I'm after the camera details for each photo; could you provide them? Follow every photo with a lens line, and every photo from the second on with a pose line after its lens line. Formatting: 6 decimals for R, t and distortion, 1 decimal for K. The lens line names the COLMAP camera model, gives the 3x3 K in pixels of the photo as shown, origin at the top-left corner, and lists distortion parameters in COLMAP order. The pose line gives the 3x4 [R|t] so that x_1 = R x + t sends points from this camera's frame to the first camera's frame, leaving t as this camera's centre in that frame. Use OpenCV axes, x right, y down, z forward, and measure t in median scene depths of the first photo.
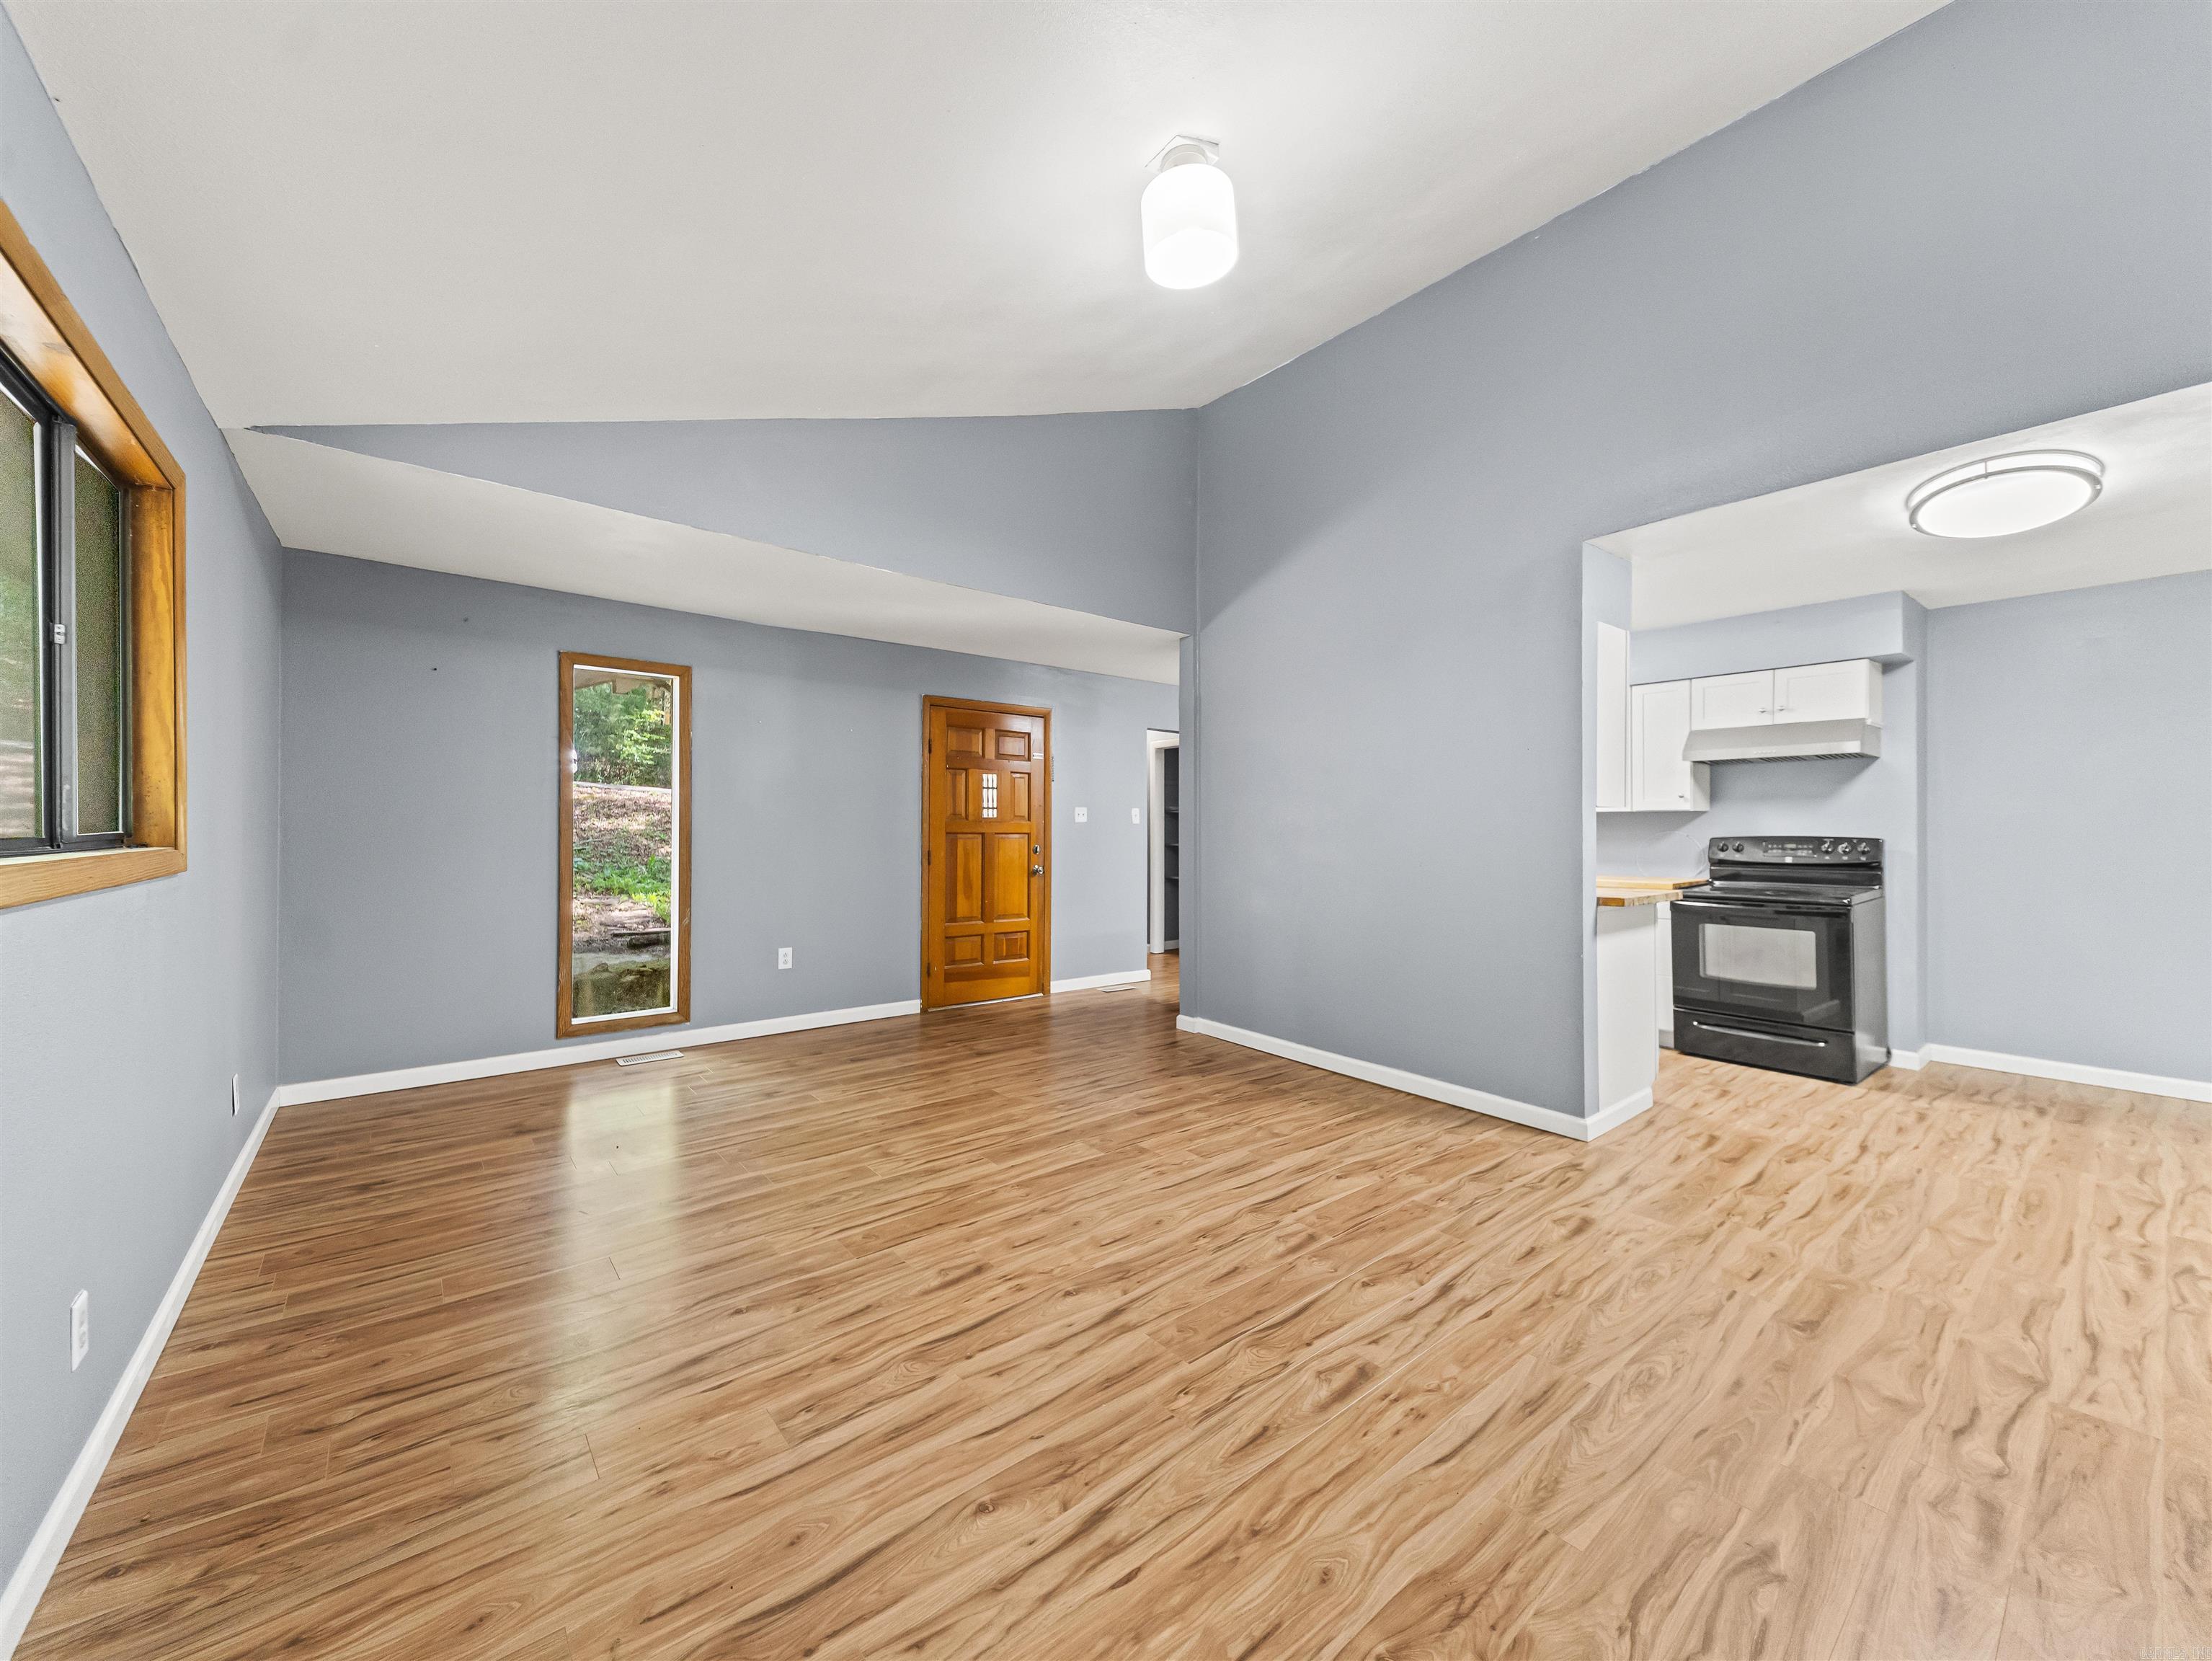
lens RADIAL K [[851.0, 0, 1106.0], [0, 851.0, 830.5], [0, 0, 1]] dist [0.047490, -0.019945]
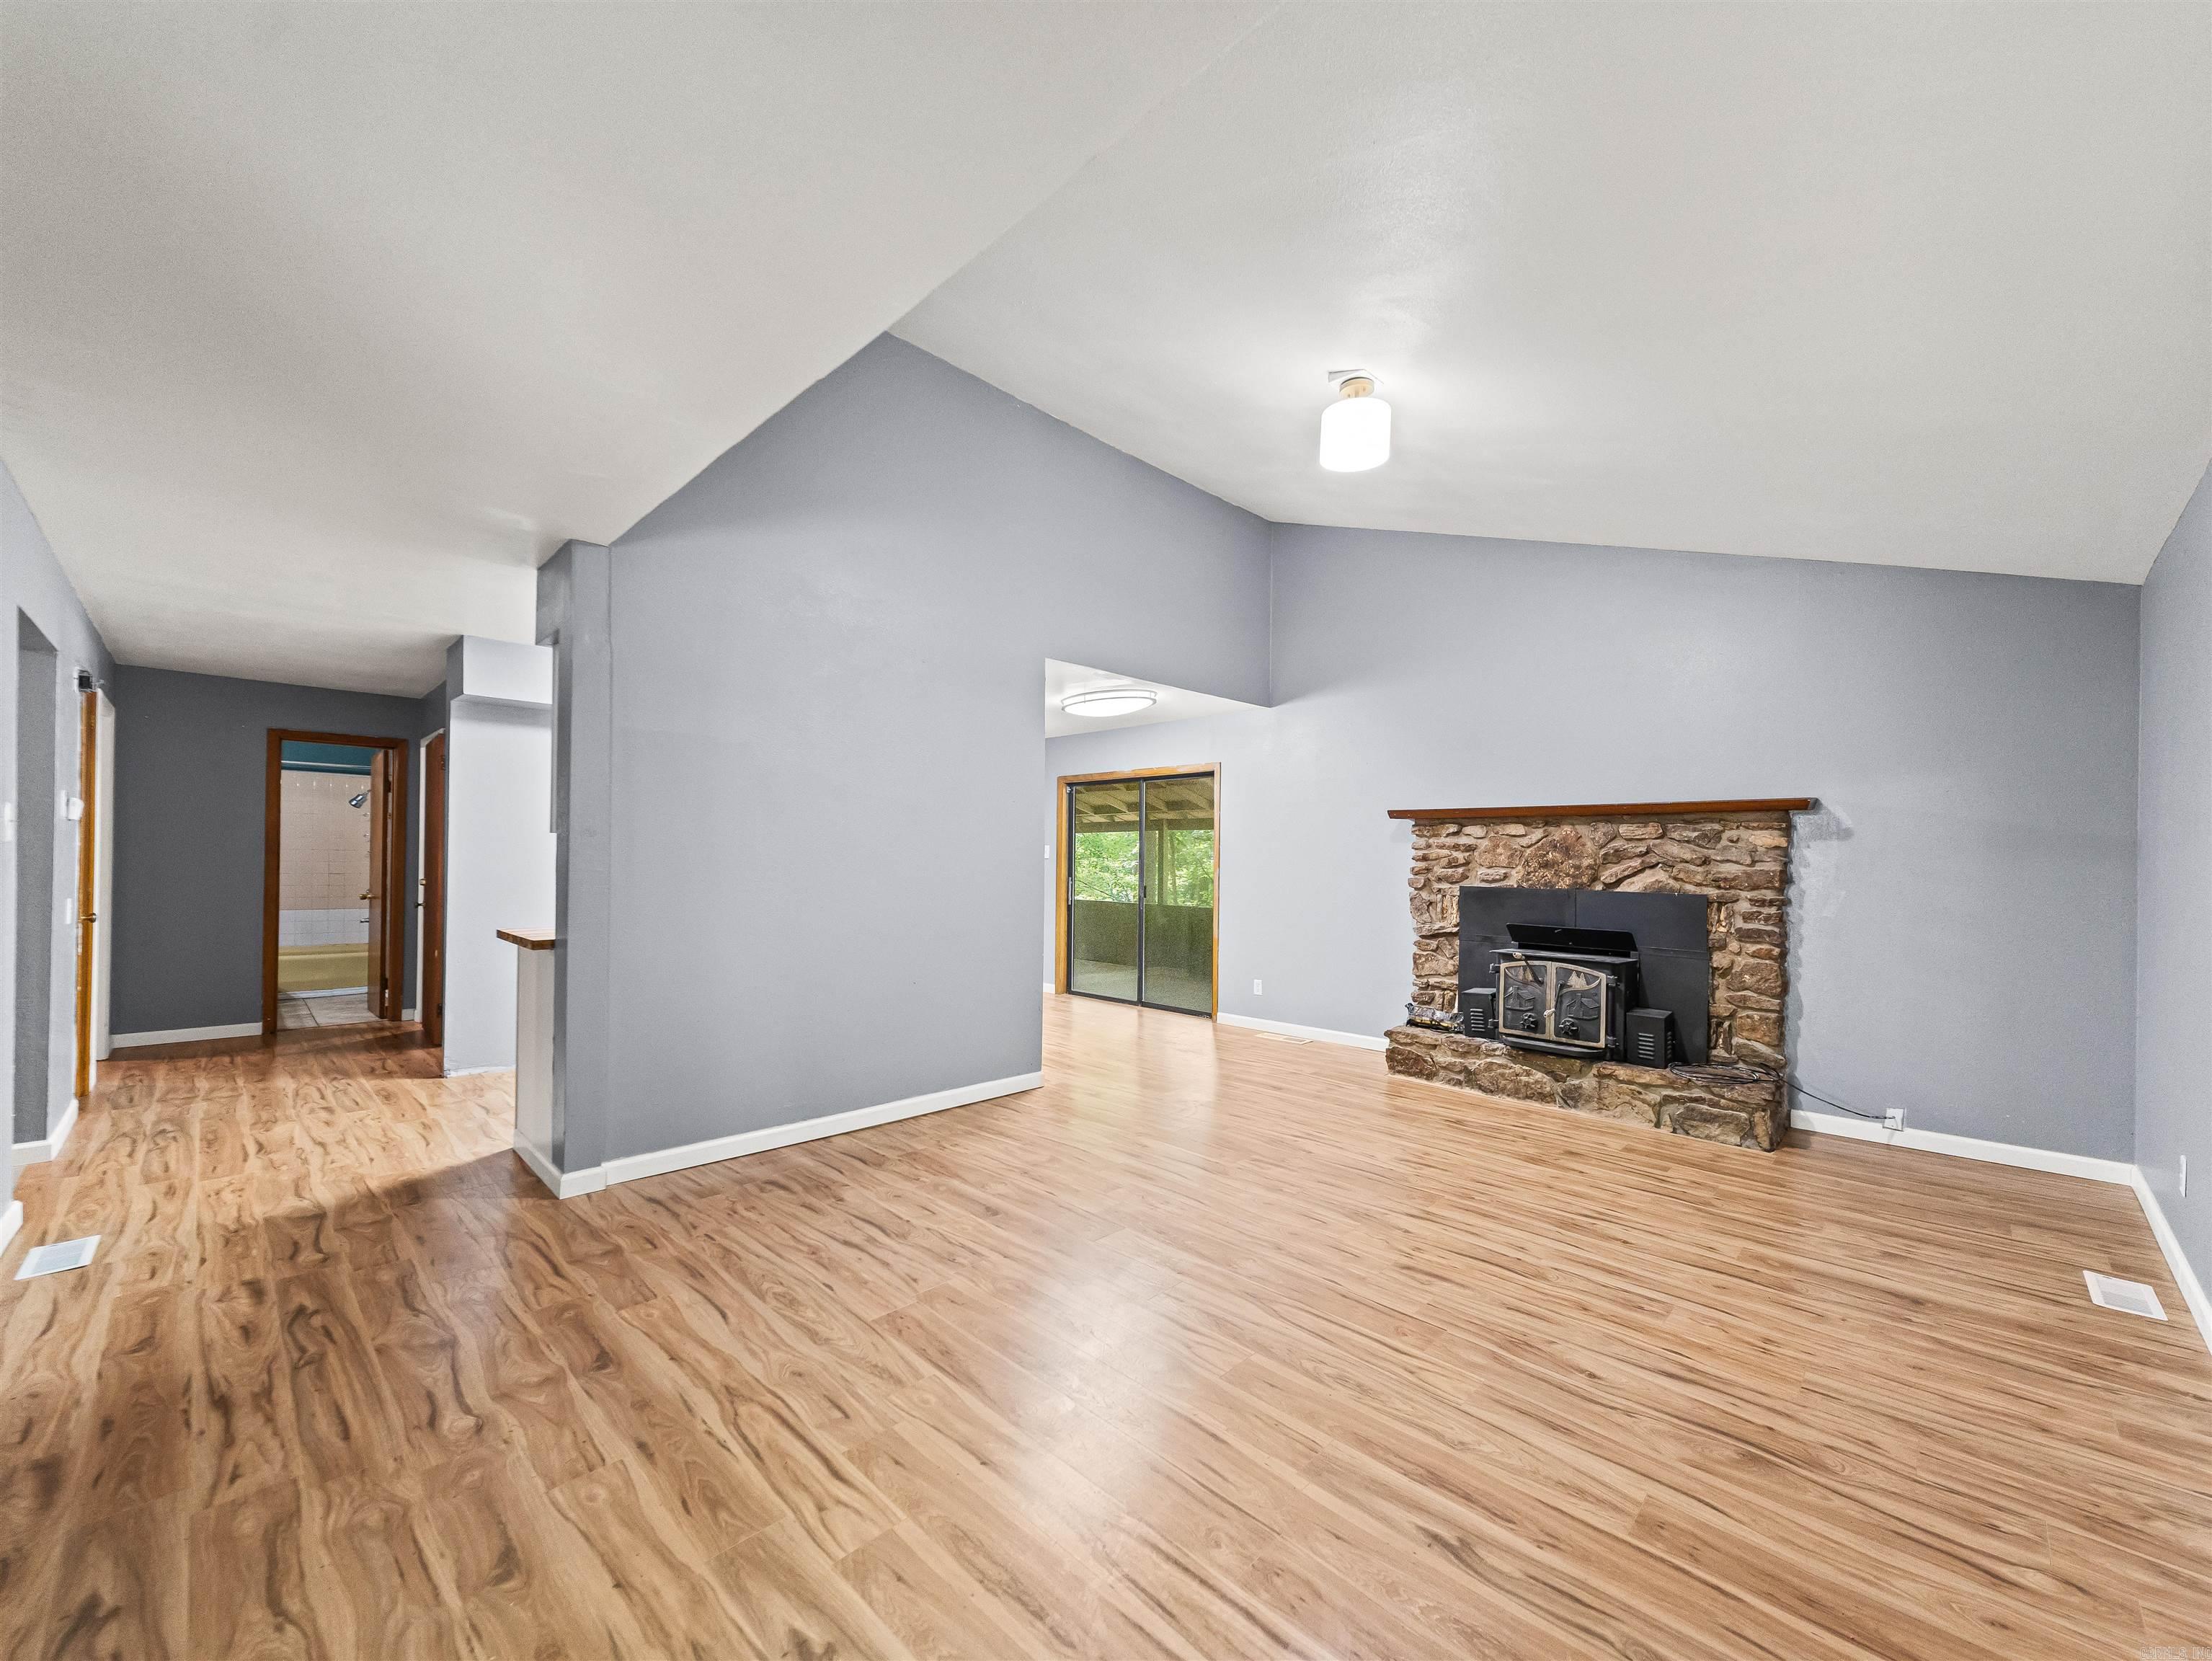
lens RADIAL K [[869.3, 0, 1109.4], [0, 869.3, 869.5], [0, 0, 1]] dist [0.030357, -0.010171]
pose [[-0.114303, -0.015283, 0.993328, -0.748565], [-0.010859, 0.999841, 0.014134, -0.010845], [-0.993387, -0.009171, -0.114451, 0.928441]]
